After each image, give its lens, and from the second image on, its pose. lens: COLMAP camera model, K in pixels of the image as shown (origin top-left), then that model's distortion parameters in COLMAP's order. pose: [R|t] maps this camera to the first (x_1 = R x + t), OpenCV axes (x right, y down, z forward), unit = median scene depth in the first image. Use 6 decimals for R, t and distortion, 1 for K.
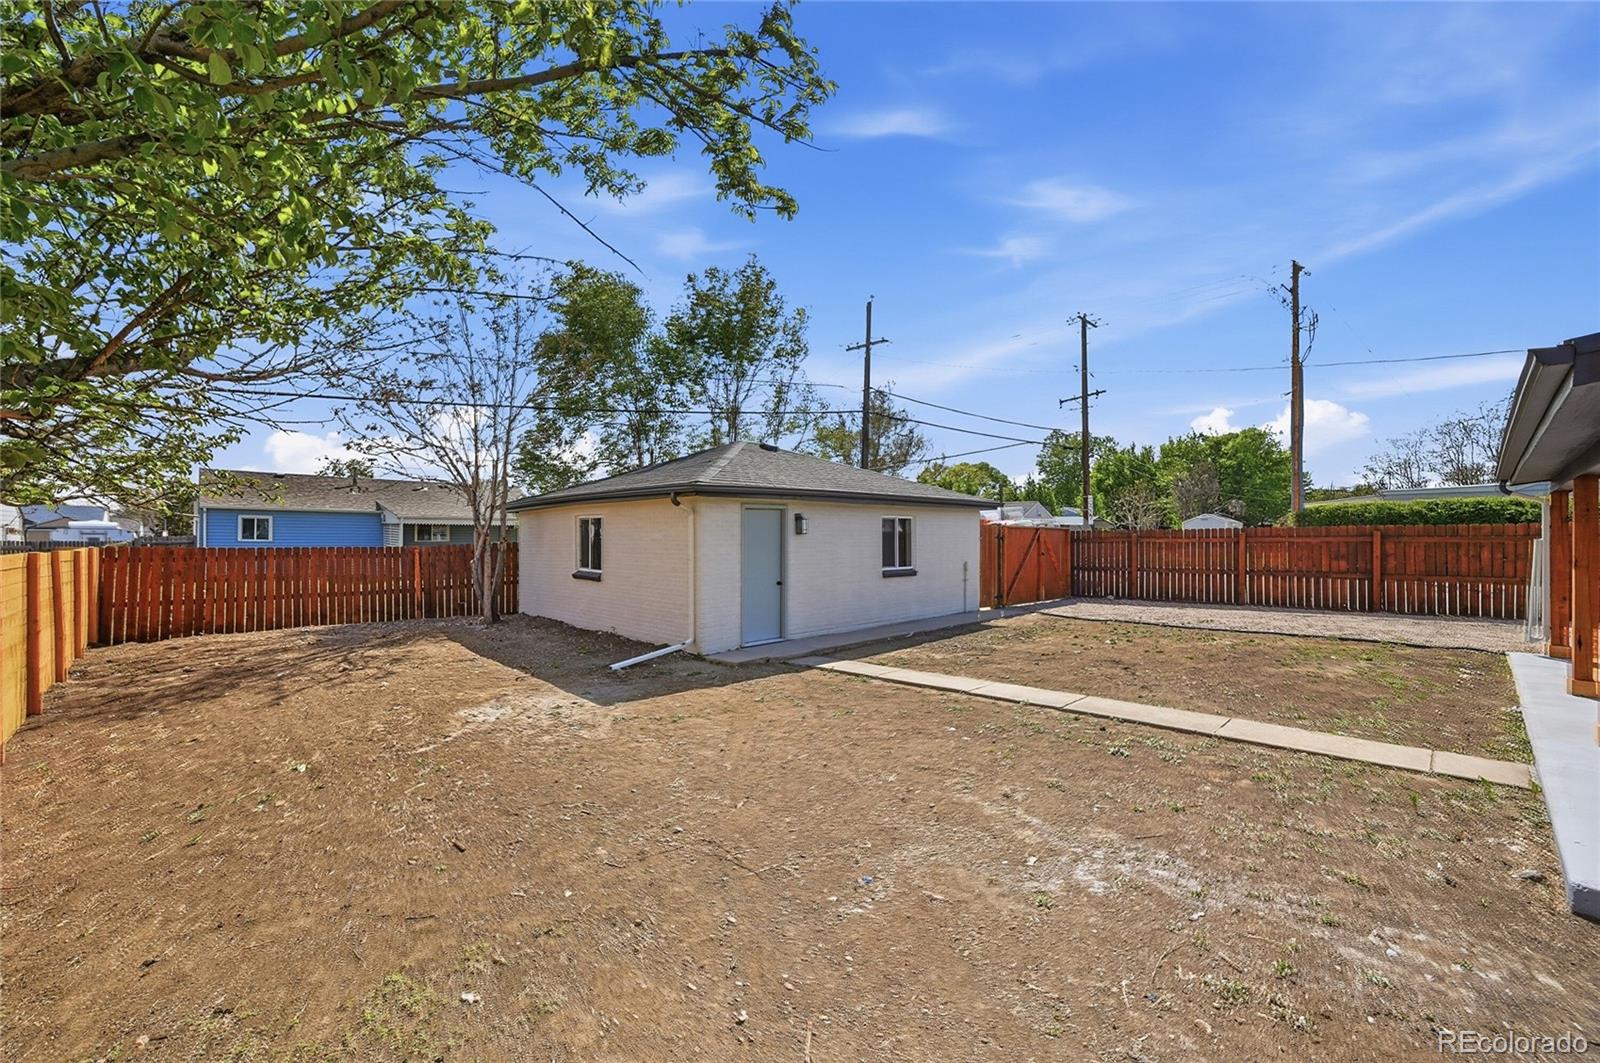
lens RADIAL K [[636.3, 0, 791.2], [0, 636.3, 533.8], [0, 0, 1]] dist [-0.001186, -0.000036]
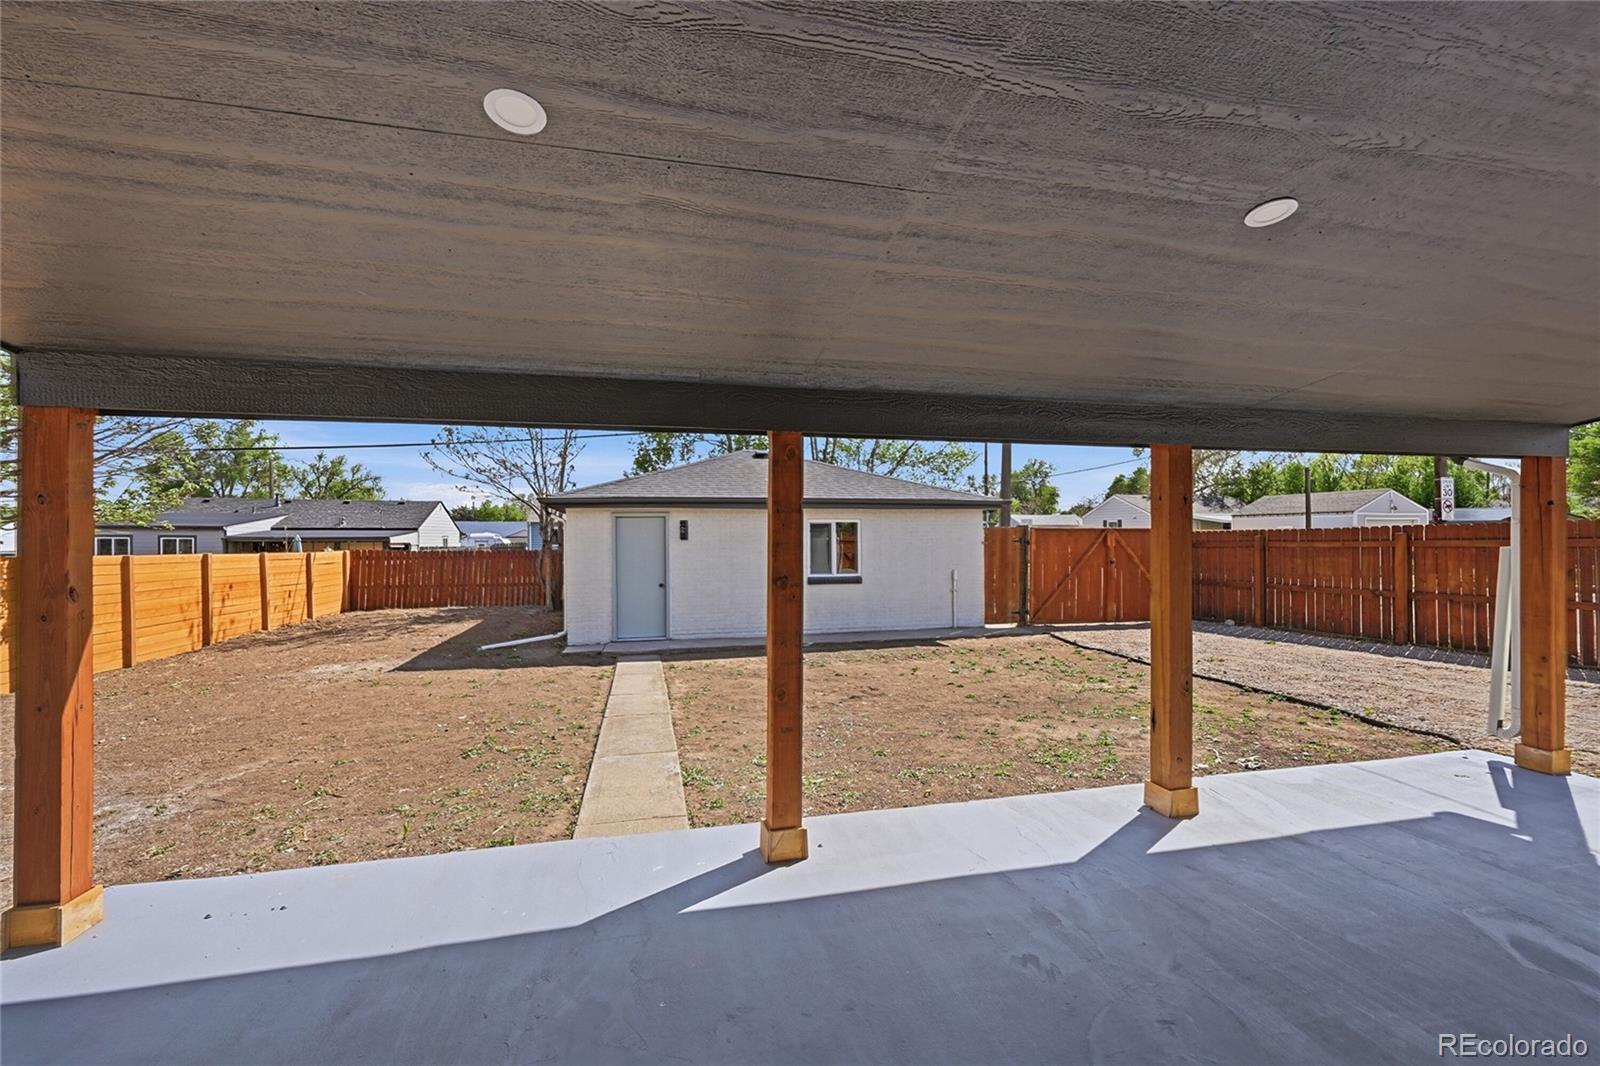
lens RADIAL K [[636.3, 0, 798.8], [0, 636.3, 535.8], [0, 0, 1]] dist [-0.001186, -0.000036]
pose [[0.864000, -0.007603, -0.503434, 0.617233], [0.005792, 0.999970, -0.005162, -0.000086], [0.503459, 0.001544, 0.864018, 0.156134]]
